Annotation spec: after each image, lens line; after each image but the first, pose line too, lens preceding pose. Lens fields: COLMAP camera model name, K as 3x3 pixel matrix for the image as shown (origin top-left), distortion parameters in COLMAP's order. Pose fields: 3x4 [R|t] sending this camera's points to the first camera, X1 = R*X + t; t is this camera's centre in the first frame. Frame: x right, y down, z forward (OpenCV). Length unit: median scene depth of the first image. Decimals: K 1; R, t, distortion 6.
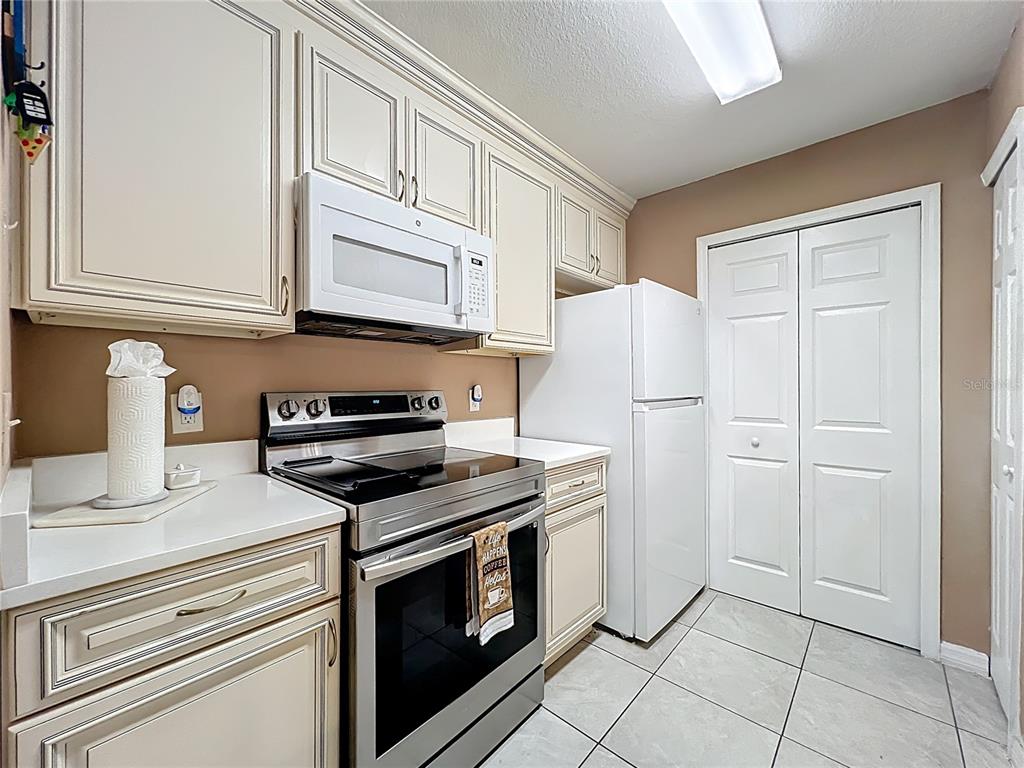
lens RADIAL K [[413.7, 0, 507.6], [0, 413.7, 385.2], [0, 0, 1]] dist [-0.002751, 0.000267]
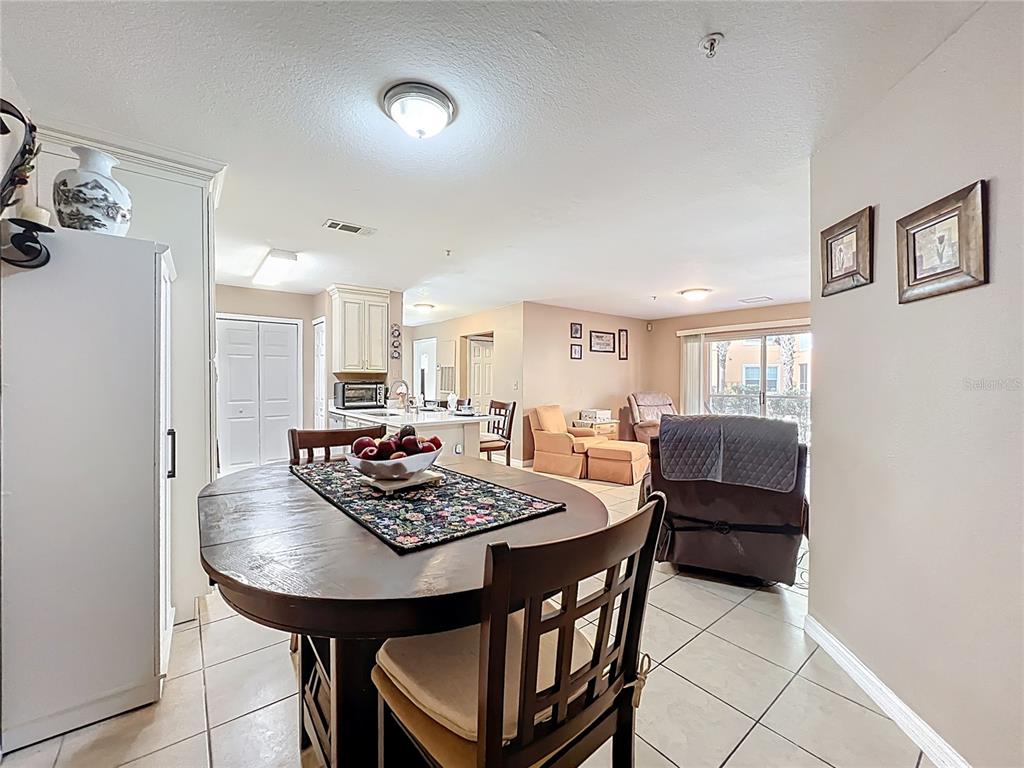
lens RADIAL K [[413.7, 0, 511.4], [0, 413.7, 384.5], [0, 0, 1]] dist [-0.002751, 0.000267]
pose [[0.155614, -0.009825, 0.987769, -2.026629], [-0.000857, 0.999949, 0.010081, -0.042983], [-0.987818, -0.002415, 0.155598, -1.183767]]
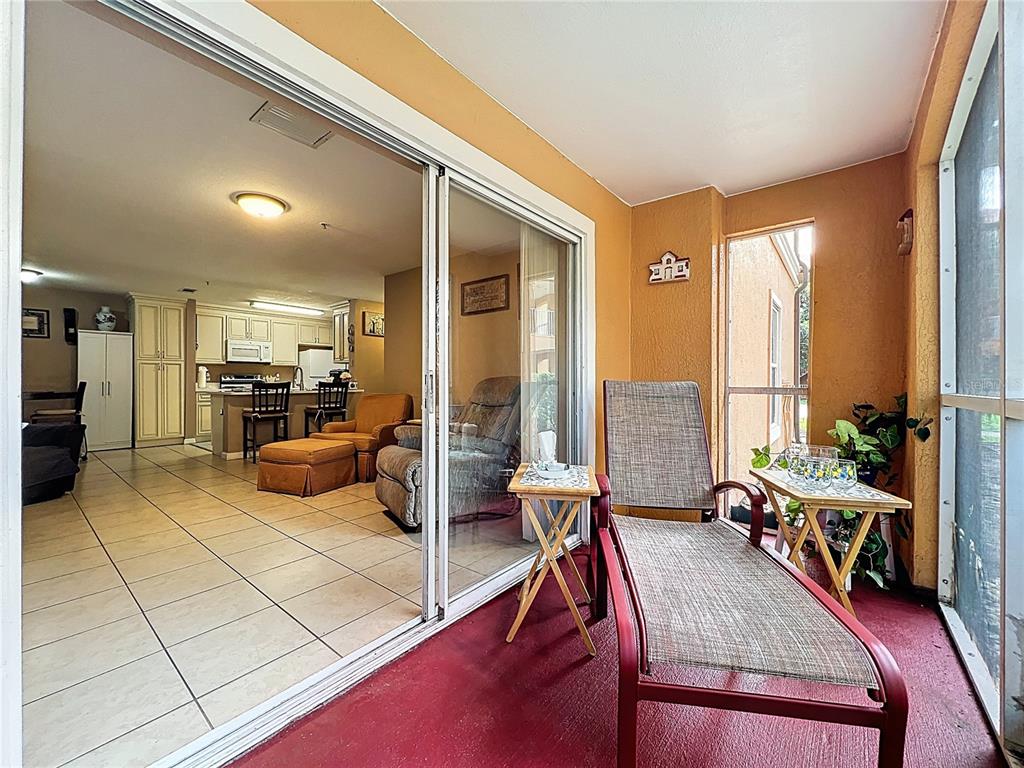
lens RADIAL K [[413.7, 0, 512.5], [0, 413.7, 382.5], [0, 0, 1]] dist [-0.002751, 0.000267]
pose [[0.998272, -0.001643, 0.058740, 2.669954], [0.001416, 0.999991, 0.003903, 0.101653], [-0.058746, -0.003813, 0.998266, -4.253570]]
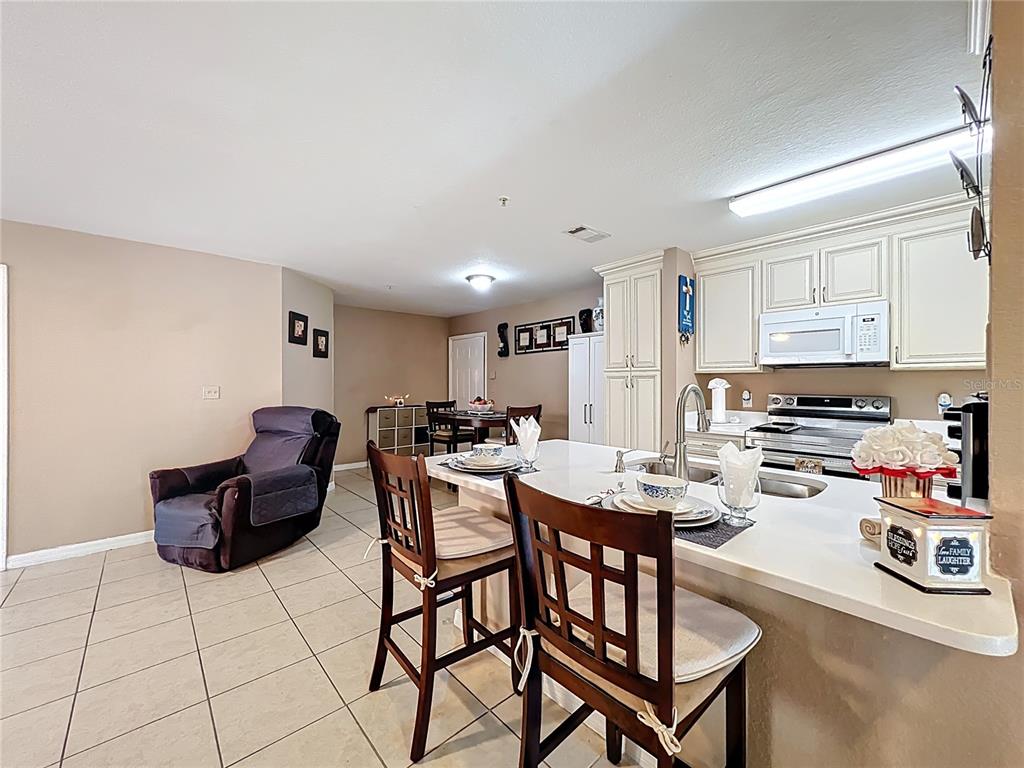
lens RADIAL K [[413.7, 0, 508.9], [0, 413.7, 381.2], [0, 0, 1]] dist [-0.002751, 0.000267]
pose [[-0.104338, -0.000510, -0.994542, 1.823835], [0.001499, 0.999999, -0.000670, -0.054383], [0.994541, -0.001561, -0.104337, -0.280972]]
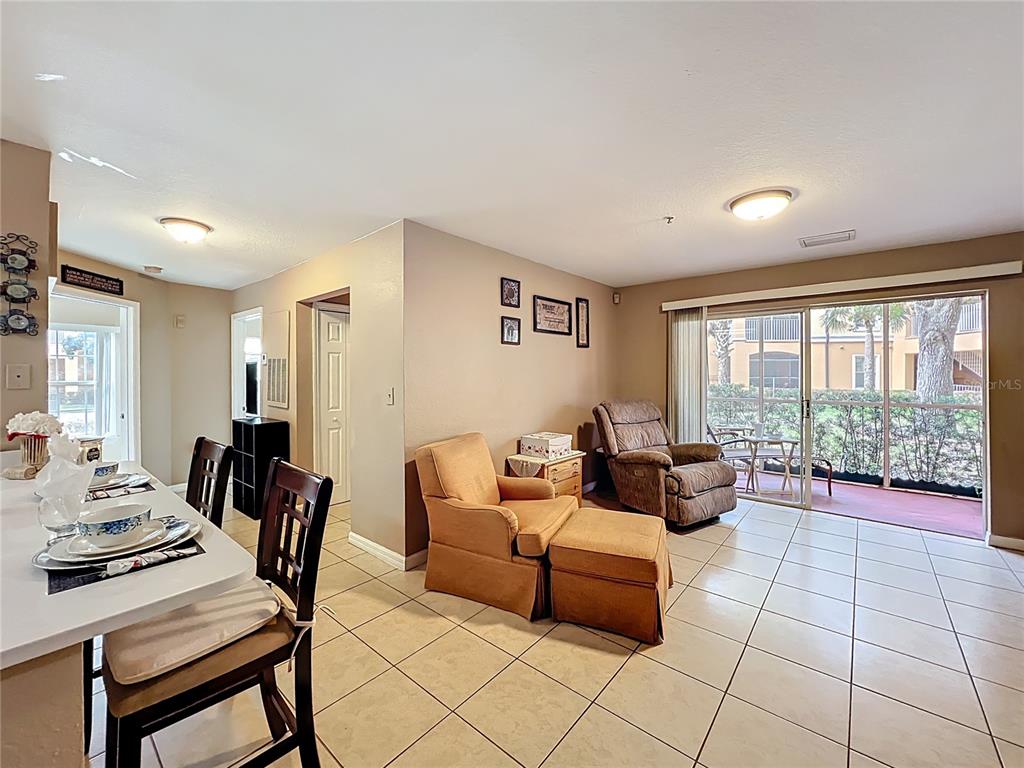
lens RADIAL K [[413.7, 0, 508.0], [0, 413.7, 377.1], [0, 0, 1]] dist [-0.002751, 0.000267]
pose [[-0.029656, -0.009218, 0.999518, -0.044159], [0.004327, 0.999947, 0.009350, -0.098971], [-0.999551, 0.004602, -0.029615, -1.092206]]
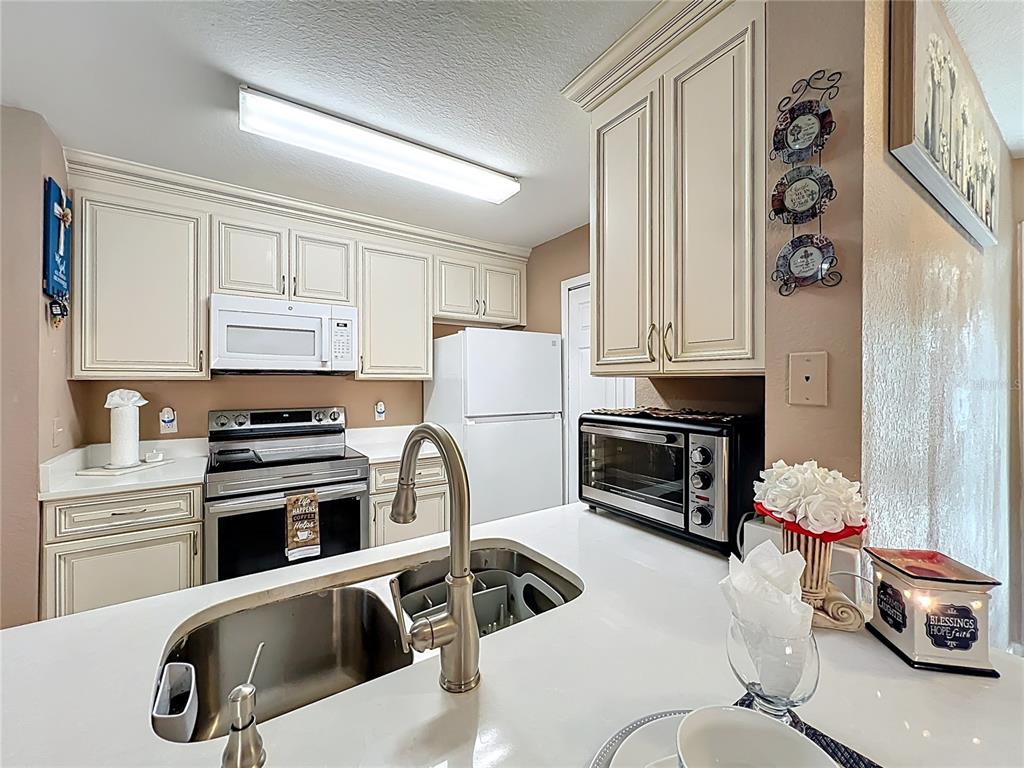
lens RADIAL K [[413.7, 0, 508.7], [0, 413.7, 380.3], [0, 0, 1]] dist [-0.002751, 0.000267]
pose [[0.970377, -0.001693, -0.241589, 0.938345], [0.000744, 0.999992, -0.004021, -0.092035], [0.241594, 0.003722, 0.970370, -0.348297]]
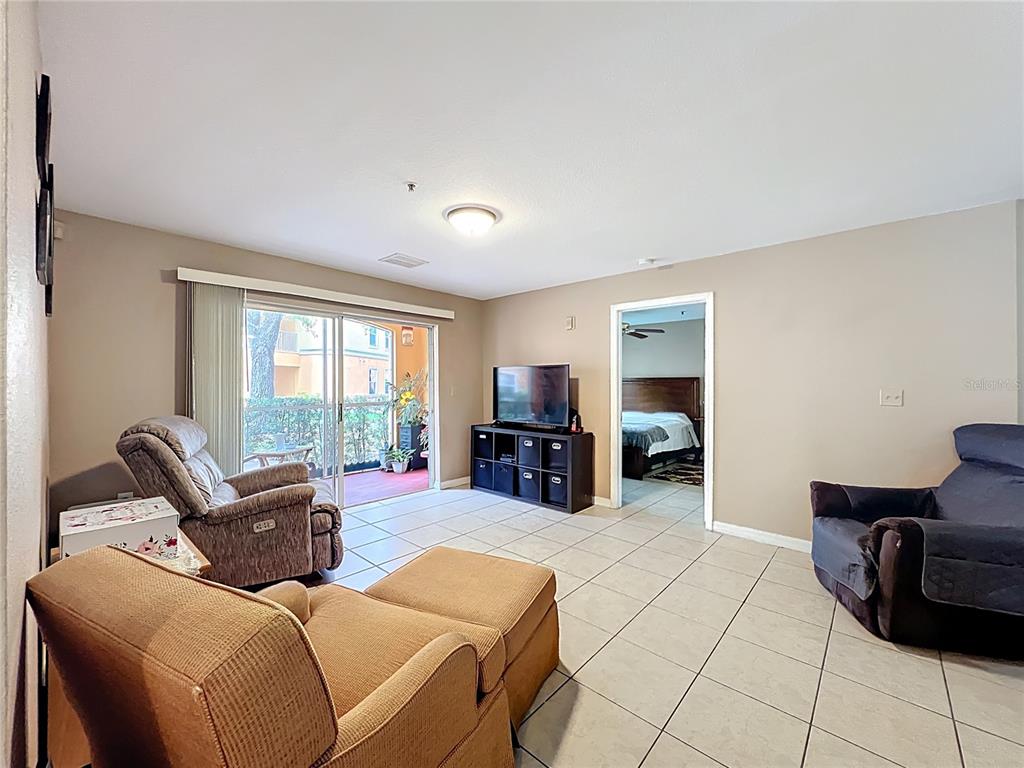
lens RADIAL K [[413.7, 0, 511.4], [0, 413.7, 381.0], [0, 0, 1]] dist [-0.002751, 0.000267]
pose [[-0.999997, -0.000969, -0.002161, 1.377907], [-0.000962, 0.999993, -0.003511, -0.062048], [0.002164, -0.003509, -0.999992, -0.359764]]
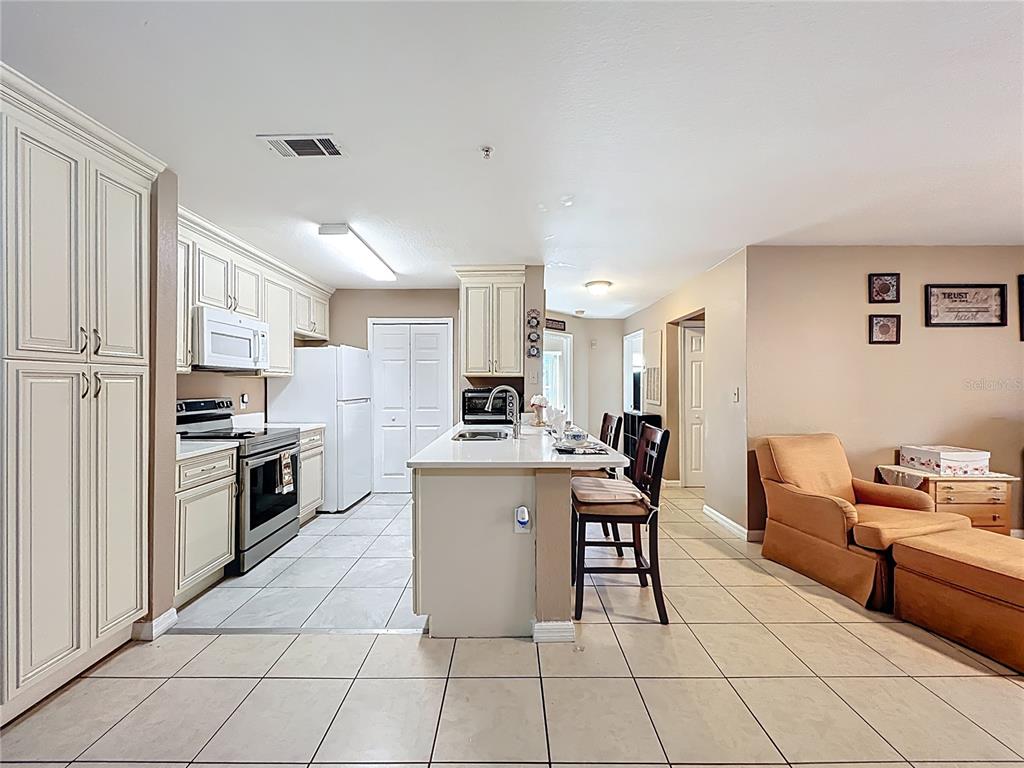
lens RADIAL K [[413.7, 0, 511.3], [0, 413.7, 381.3], [0, 0, 1]] dist [-0.002751, 0.000267]
pose [[0.737032, 0.006469, 0.675827, -0.584552], [0.001222, 0.999940, -0.010905, -0.046615], [-0.675857, 0.008863, 0.736980, -1.449733]]
